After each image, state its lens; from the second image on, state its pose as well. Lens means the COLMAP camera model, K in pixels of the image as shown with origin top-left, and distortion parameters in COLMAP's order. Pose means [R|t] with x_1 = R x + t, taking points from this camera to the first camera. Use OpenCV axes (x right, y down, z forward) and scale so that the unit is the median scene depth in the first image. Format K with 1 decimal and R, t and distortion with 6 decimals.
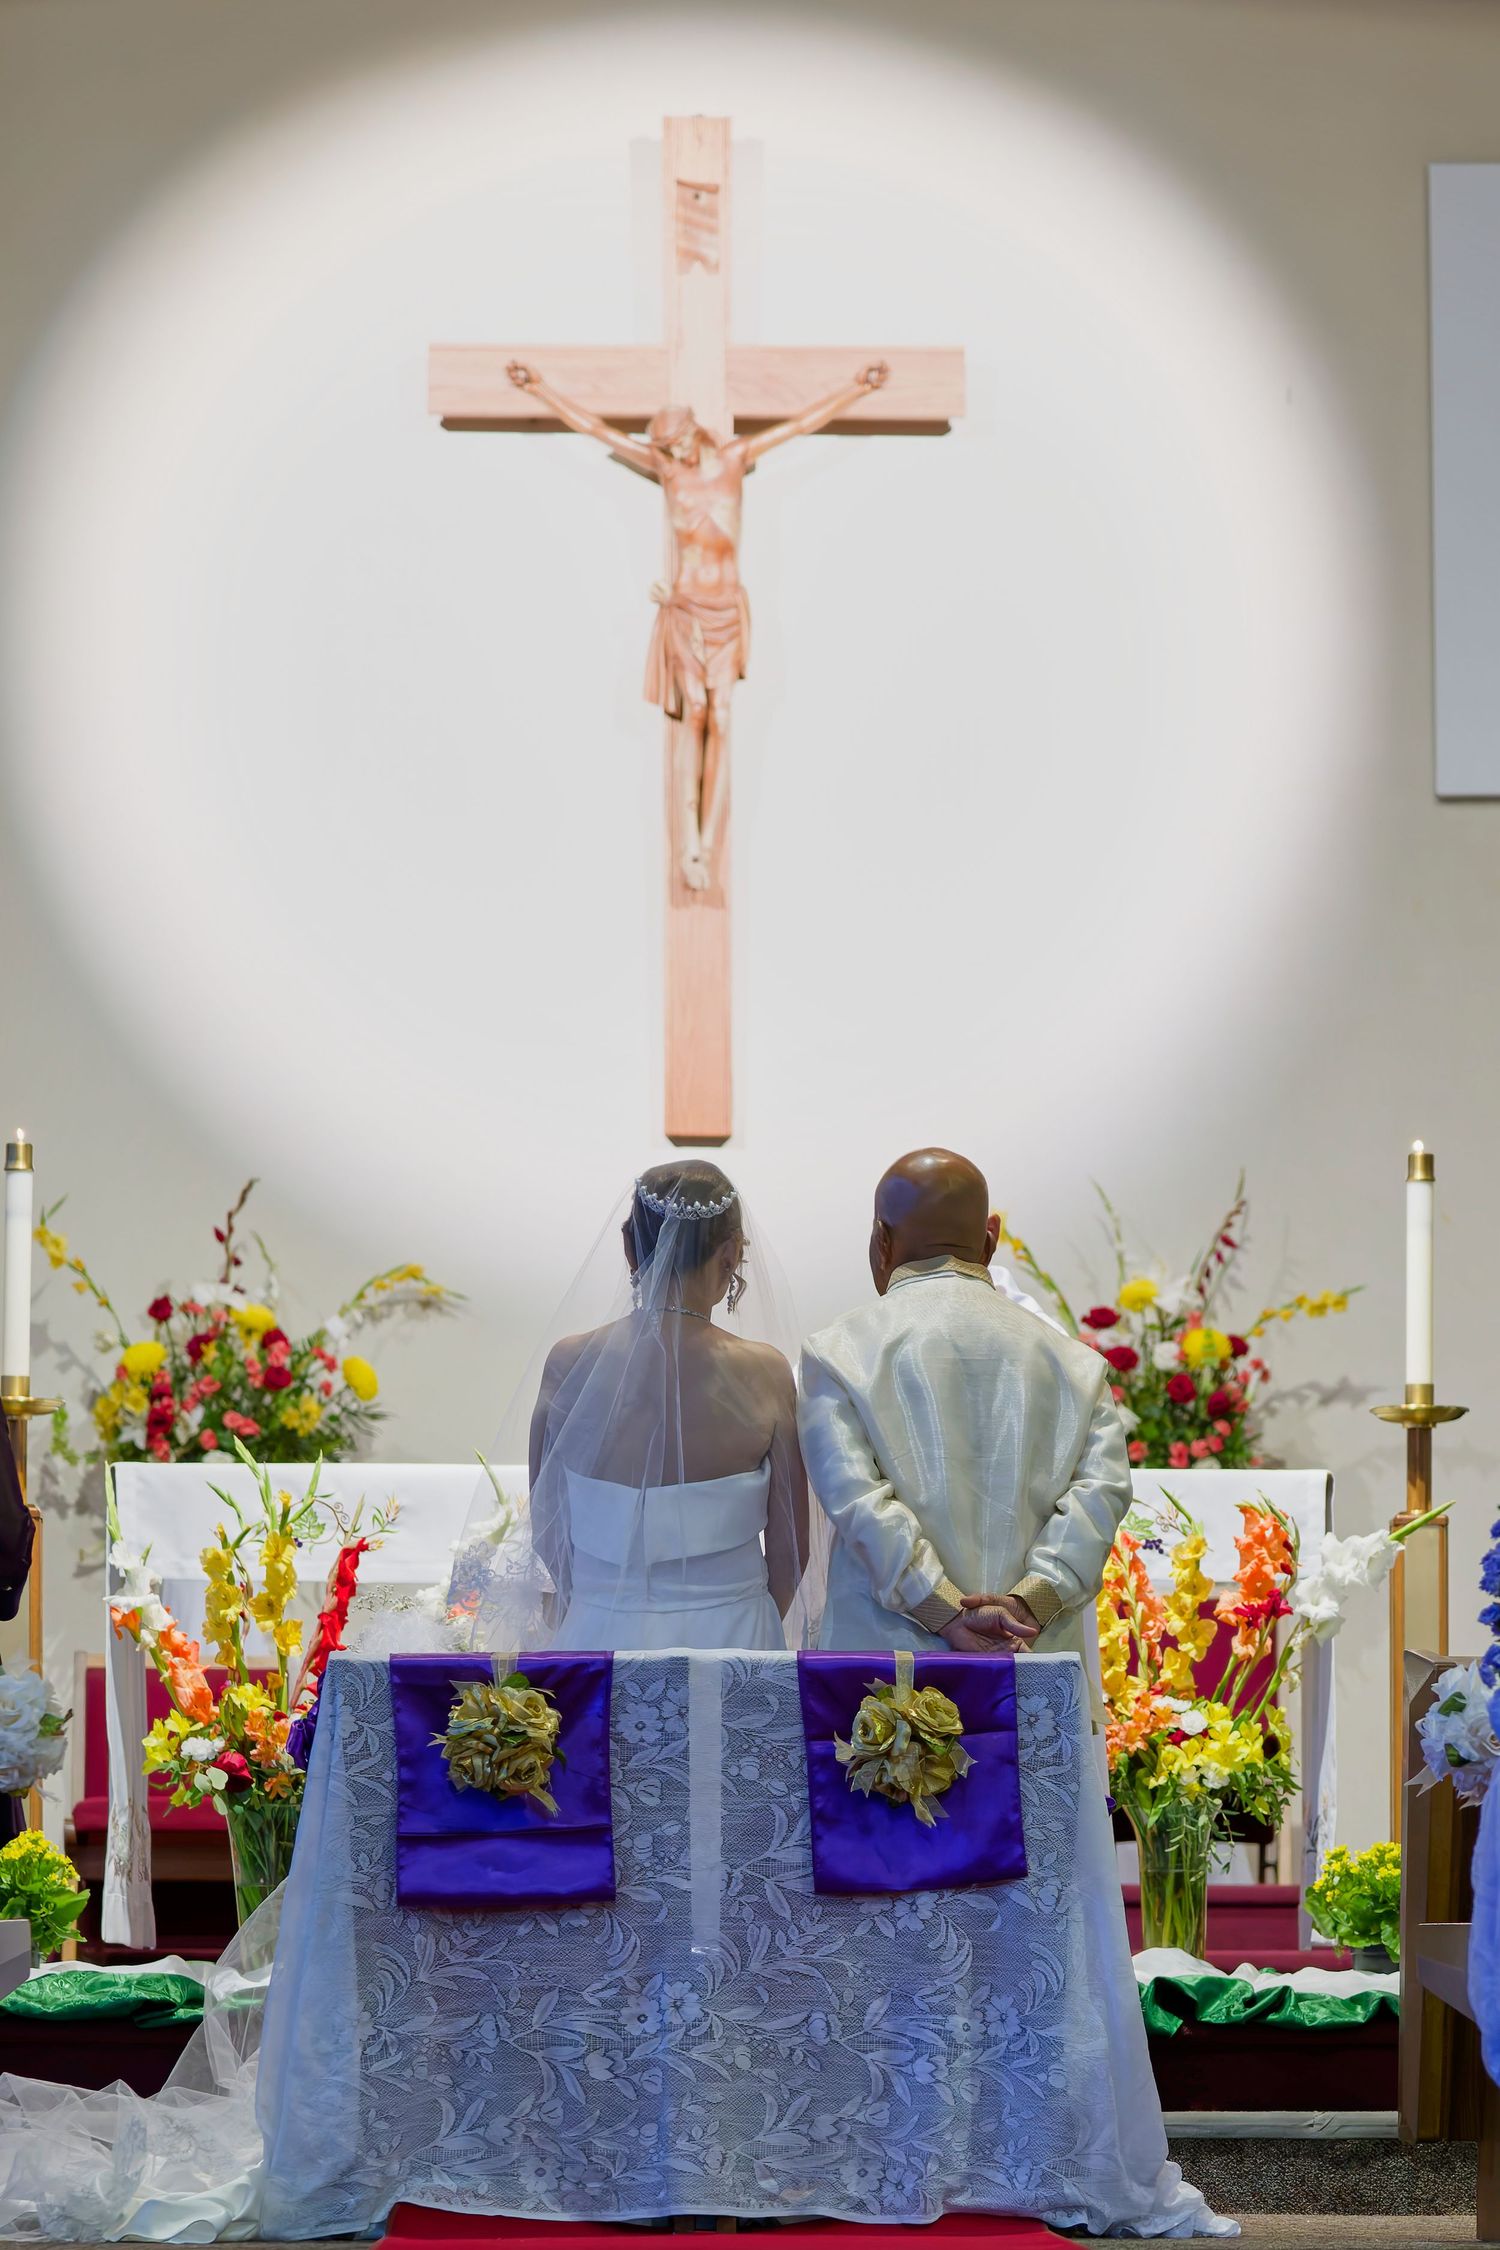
lens RADIAL K [[9407.4, 0, 750.0], [0, 9407.4, 1125.0], [0, 0, 1]] dist [-0.164599, -3.719423]
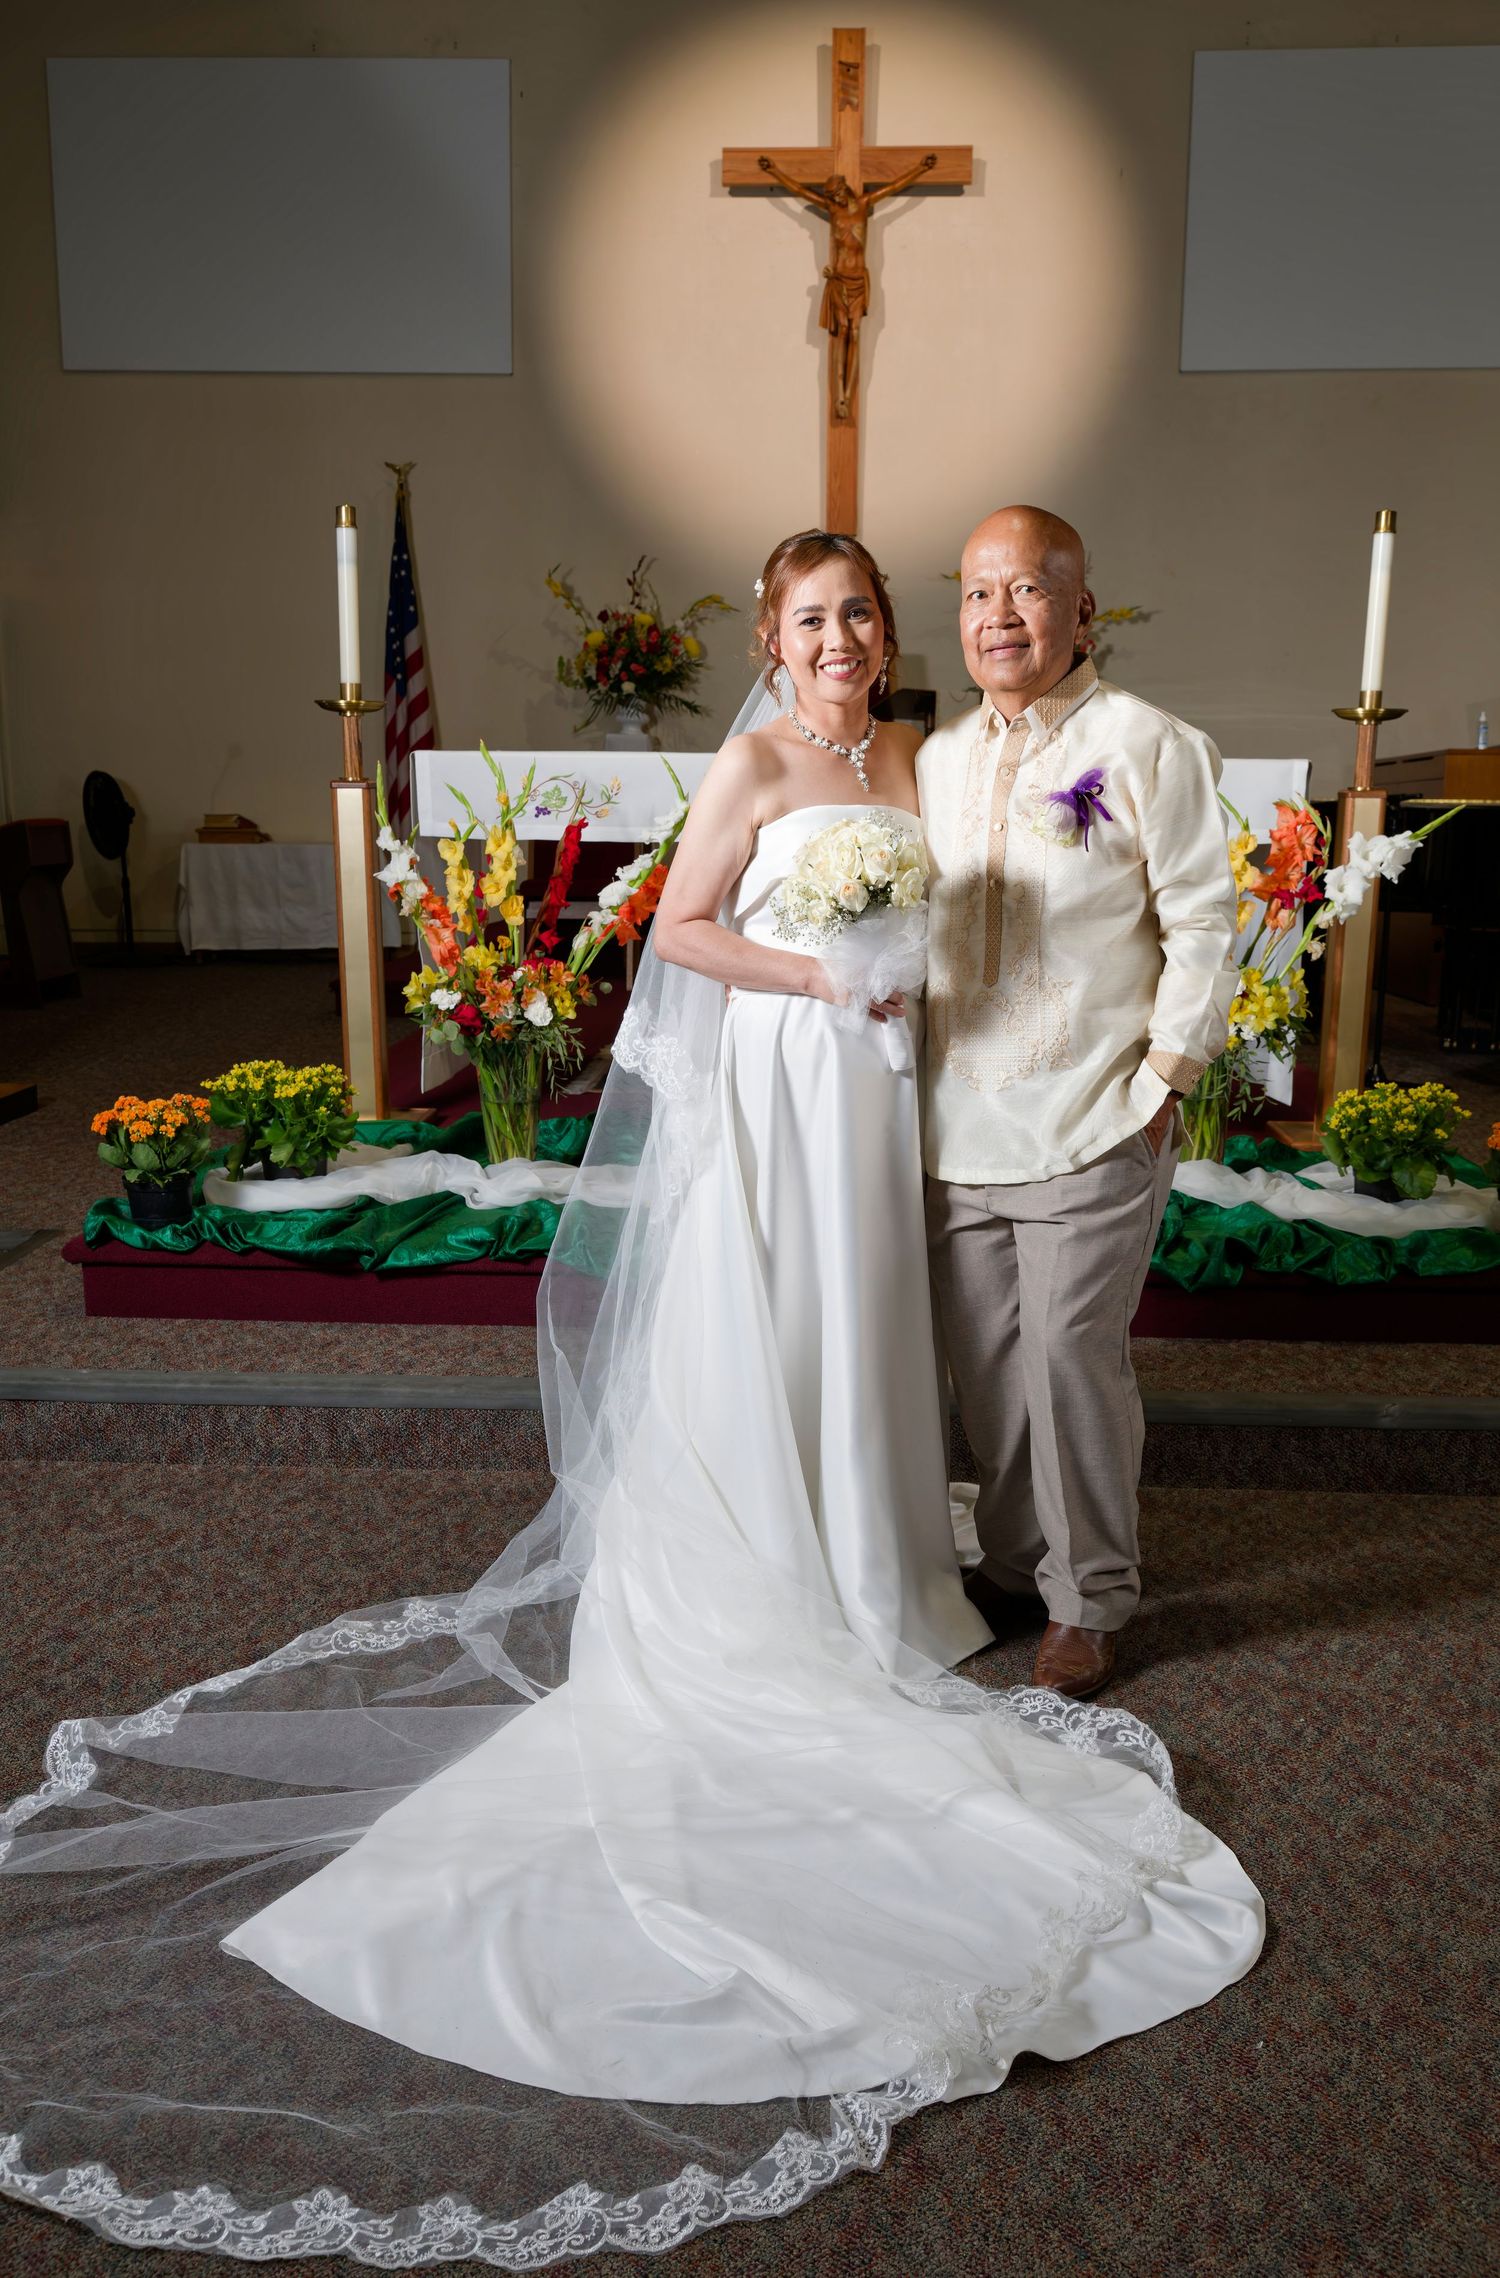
lens RADIAL K [[1830.7, 0, 734.7], [0, 1830.7, 1185.6], [0, 0, 1]] dist [0.000262, -0.000564]
pose [[0.998200, 0.017632, -0.057320, -0.003142], [0.001767, 0.946742, 0.321989, 0.007321], [0.059944, -0.321511, 0.945007, 0.530190]]
